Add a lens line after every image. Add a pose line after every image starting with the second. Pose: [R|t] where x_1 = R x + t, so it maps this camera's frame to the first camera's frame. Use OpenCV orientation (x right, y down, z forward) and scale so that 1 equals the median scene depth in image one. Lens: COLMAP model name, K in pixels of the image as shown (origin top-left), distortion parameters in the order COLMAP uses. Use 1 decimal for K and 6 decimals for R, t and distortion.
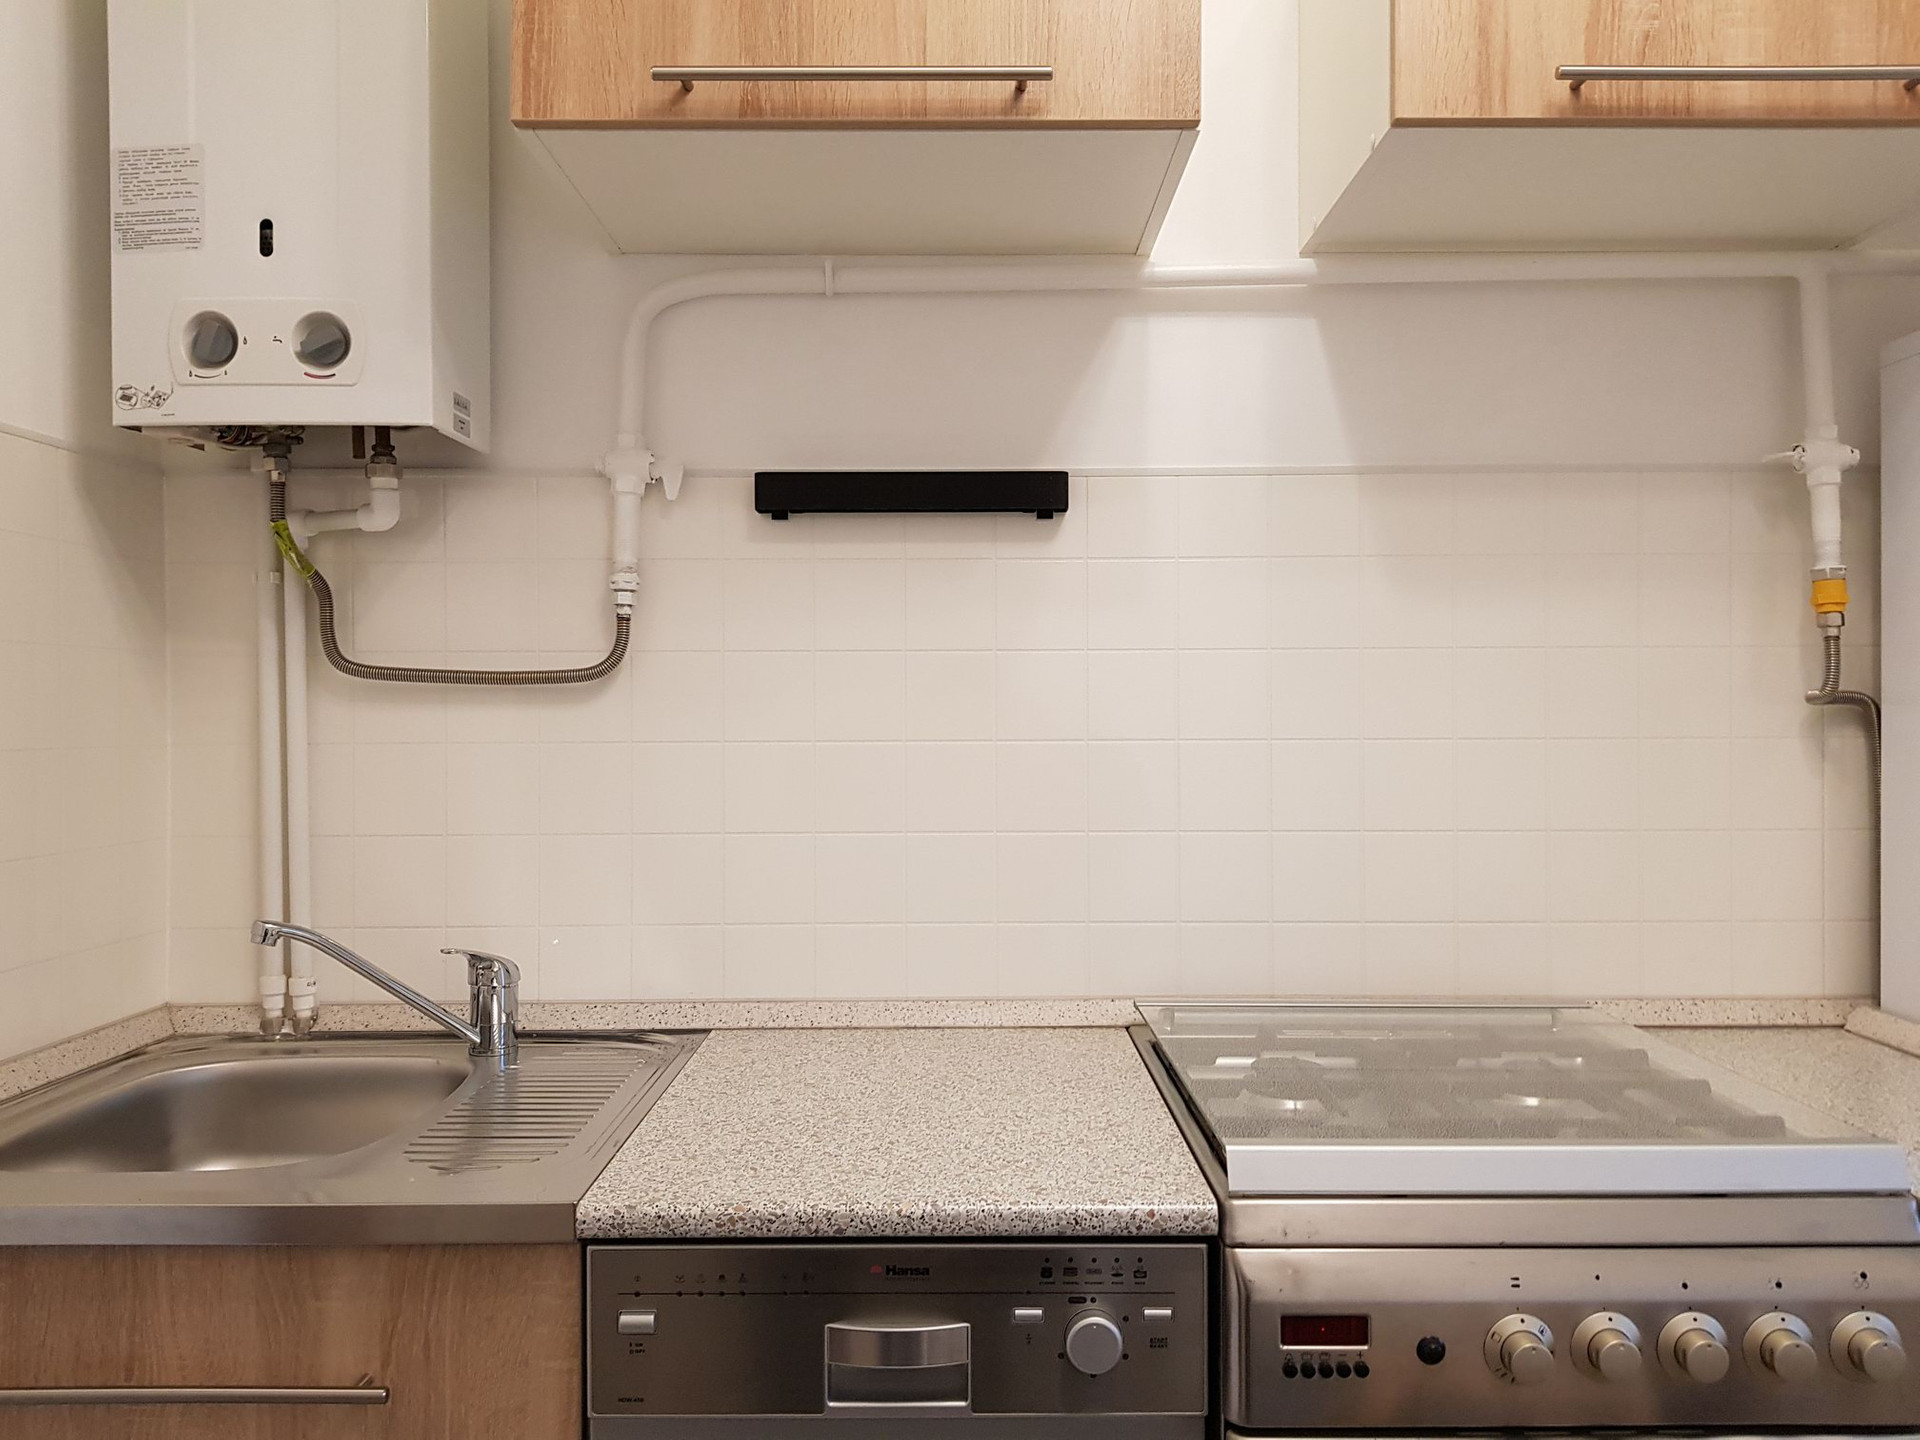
lens RADIAL K [[1497.6, 0, 963.9], [0, 1497.6, 719.3], [0, 0, 1]] dist [0.065711, -0.093713]
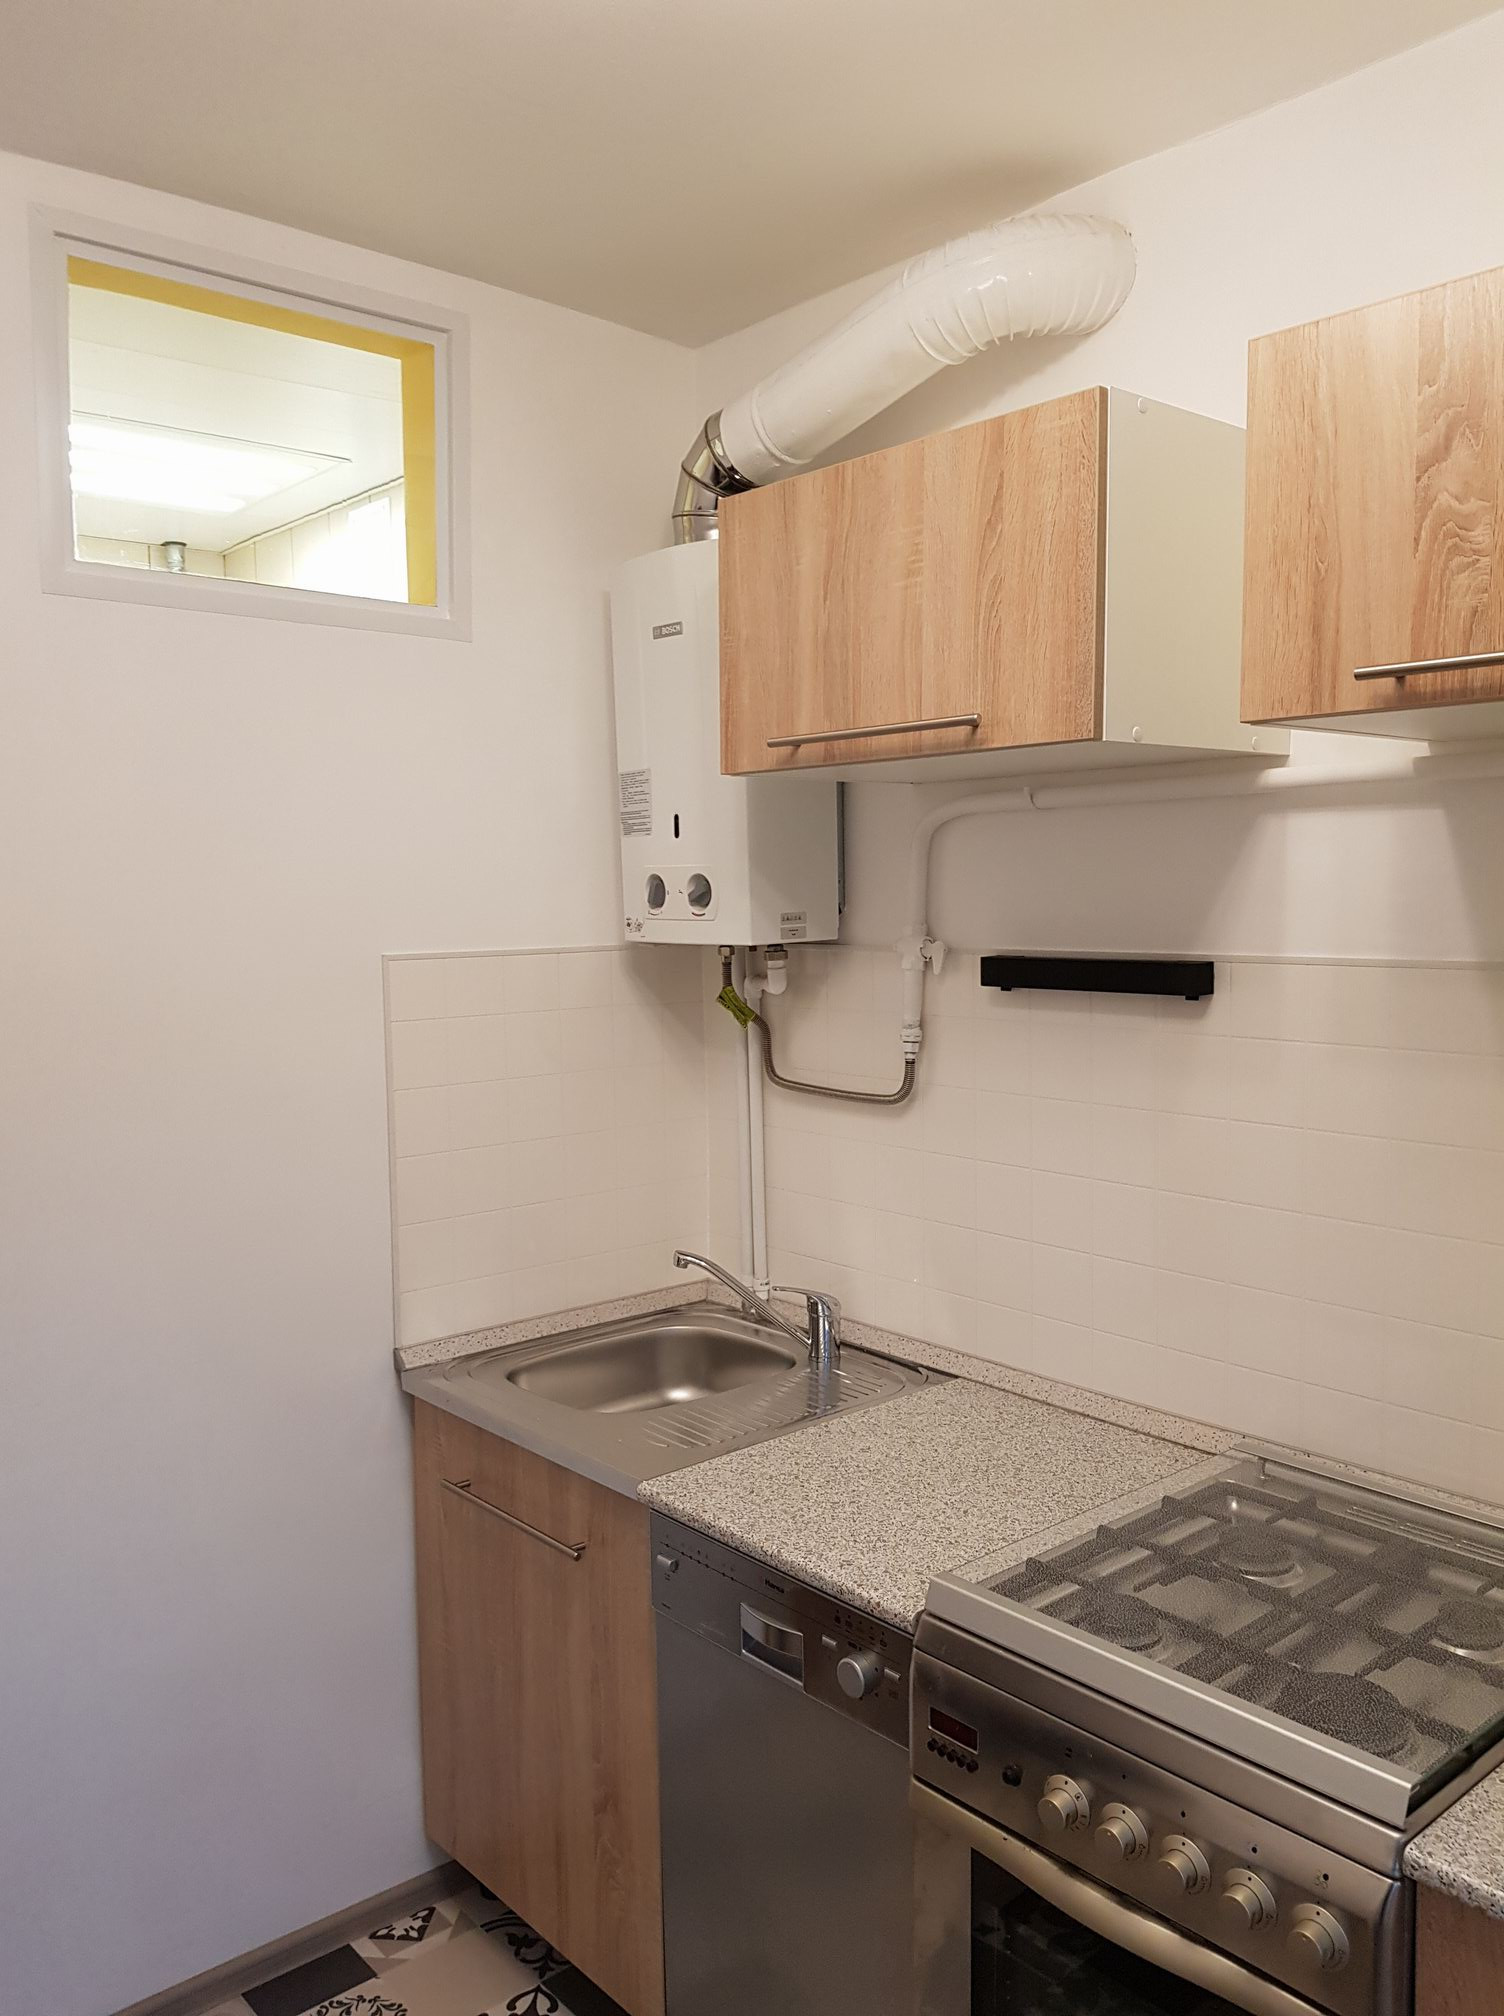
lens RADIAL K [[1572.5, 0, 764.7], [0, 1572.5, 1027.3], [0, 0, 1]] dist [0.065711, -0.093713]
pose [[0.655982, 0.063762, -0.752078, 0.782429], [0.008781, 0.995713, 0.092076, -0.240580], [0.754725, -0.067005, 0.652611, -0.012177]]
